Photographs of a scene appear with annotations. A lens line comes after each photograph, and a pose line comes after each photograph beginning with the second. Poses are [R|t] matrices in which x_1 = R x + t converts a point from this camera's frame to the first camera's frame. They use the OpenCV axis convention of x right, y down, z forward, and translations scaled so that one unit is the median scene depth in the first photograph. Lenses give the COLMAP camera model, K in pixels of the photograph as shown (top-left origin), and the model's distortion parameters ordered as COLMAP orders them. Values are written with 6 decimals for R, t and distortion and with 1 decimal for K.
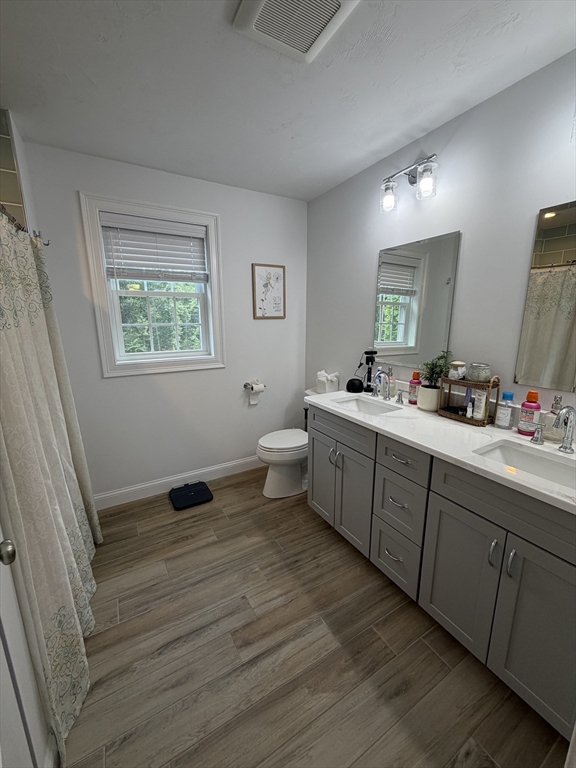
lens RADIAL K [[307.2, 0, 288.2], [0, 307.2, 384.1], [0, 0, 1]] dist [0.003147, -0.000764]
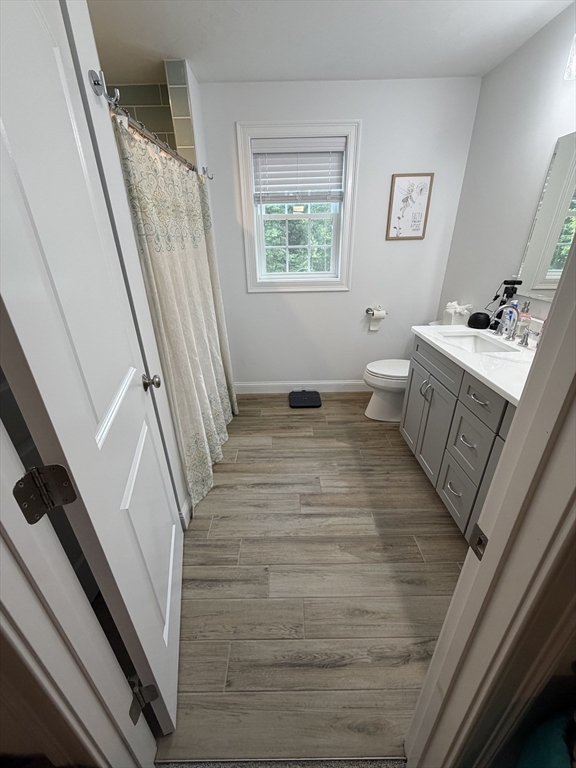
lens RADIAL K [[307.2, 0, 287.2], [0, 307.2, 384.1], [0, 0, 1]] dist [0.003147, -0.000764]
pose [[0.868531, 0.200029, -0.453478, 0.200169], [-0.090993, 0.963745, 0.250832, 0.010836], [0.487210, -0.176592, 0.855243, -0.063033]]
